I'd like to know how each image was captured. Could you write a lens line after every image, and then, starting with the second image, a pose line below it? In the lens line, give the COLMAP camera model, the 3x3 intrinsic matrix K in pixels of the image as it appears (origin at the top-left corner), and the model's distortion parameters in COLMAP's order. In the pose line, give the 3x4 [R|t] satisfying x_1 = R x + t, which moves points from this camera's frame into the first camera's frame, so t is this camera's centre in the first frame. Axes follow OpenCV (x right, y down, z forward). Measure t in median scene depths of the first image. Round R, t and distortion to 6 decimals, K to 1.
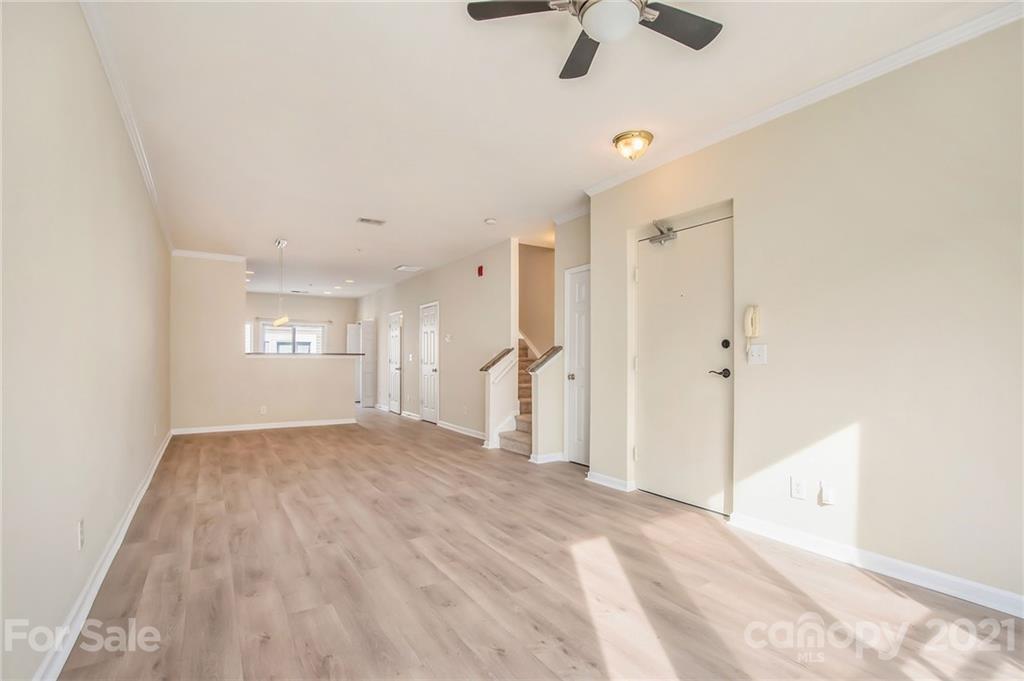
lens RADIAL K [[474.9, 0, 516.8], [0, 474.9, 343.2], [0, 0, 1]] dist [-0.024681, -0.001237]
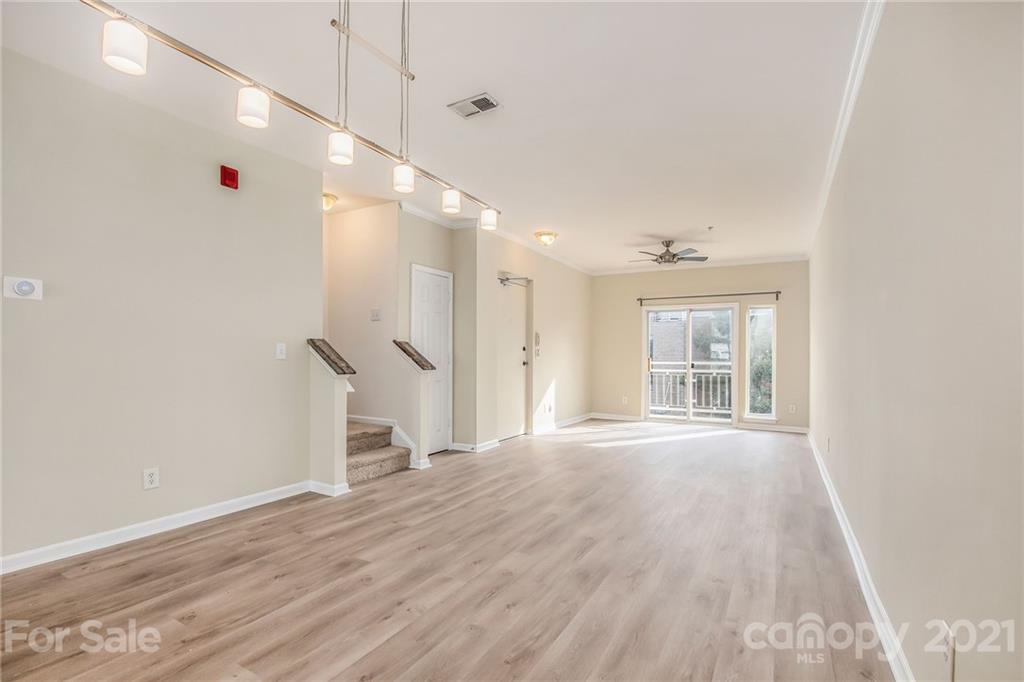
lens RADIAL K [[474.9, 0, 516.1], [0, 474.9, 351.0], [0, 0, 1]] dist [-0.024681, -0.001237]
pose [[-0.475678, 0.011397, 0.879545, -1.291098], [-0.028889, 0.999174, -0.028571, 0.067306], [-0.879145, -0.039000, -0.474956, 1.950213]]
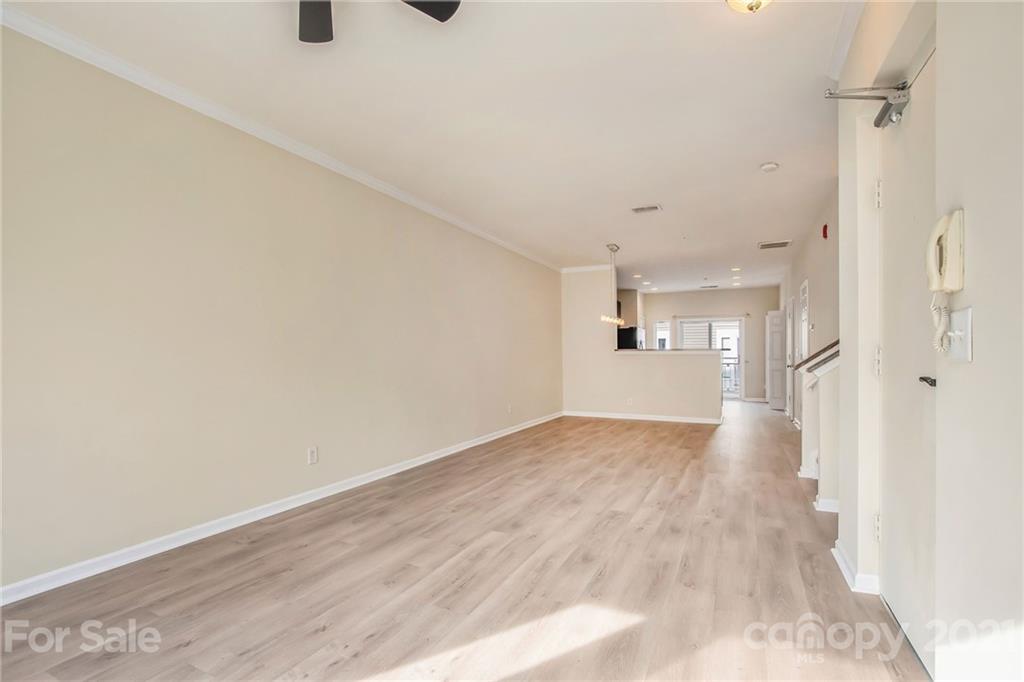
lens RADIAL K [[474.9, 0, 508.3], [0, 474.9, 348.2], [0, 0, 1]] dist [-0.024681, -0.001237]
pose [[0.514391, -0.014609, -0.857431, 0.581489], [0.030998, 0.999518, 0.001566, 0.017128], [0.856995, -0.027384, 0.514596, 0.441233]]
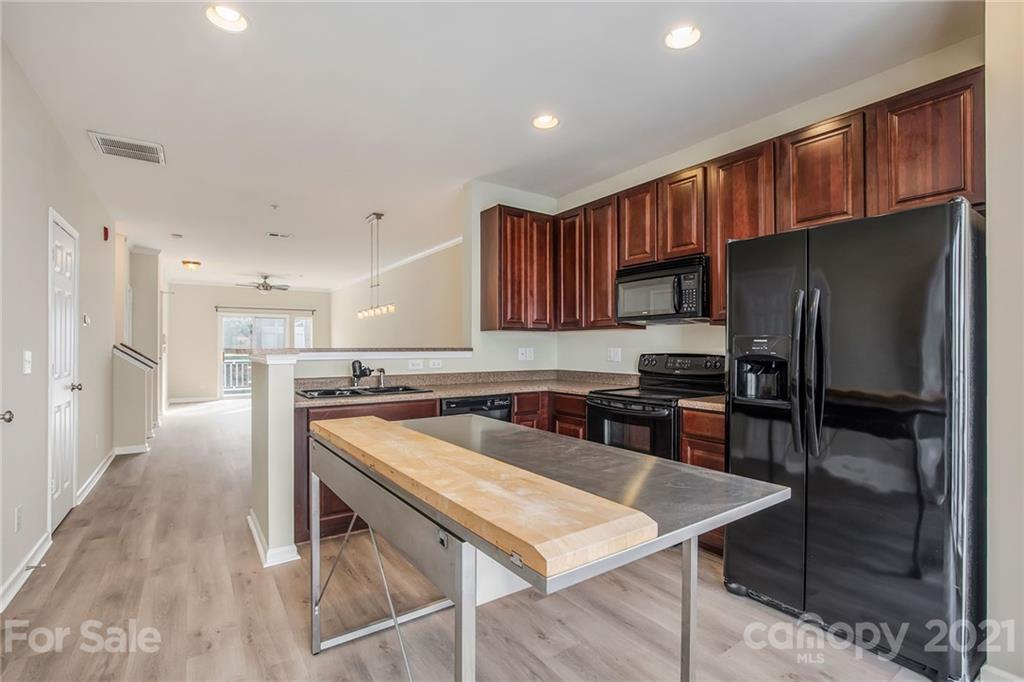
lens RADIAL K [[474.9, 0, 491.1], [0, 474.9, 340.9], [0, 0, 1]] dist [-0.024681, -0.001237]
pose [[-0.999968, 0.006486, 0.004762, -1.311501], [0.006305, 0.999293, -0.037066, 0.069995], [-0.004999, -0.037035, -0.999301, 3.401510]]
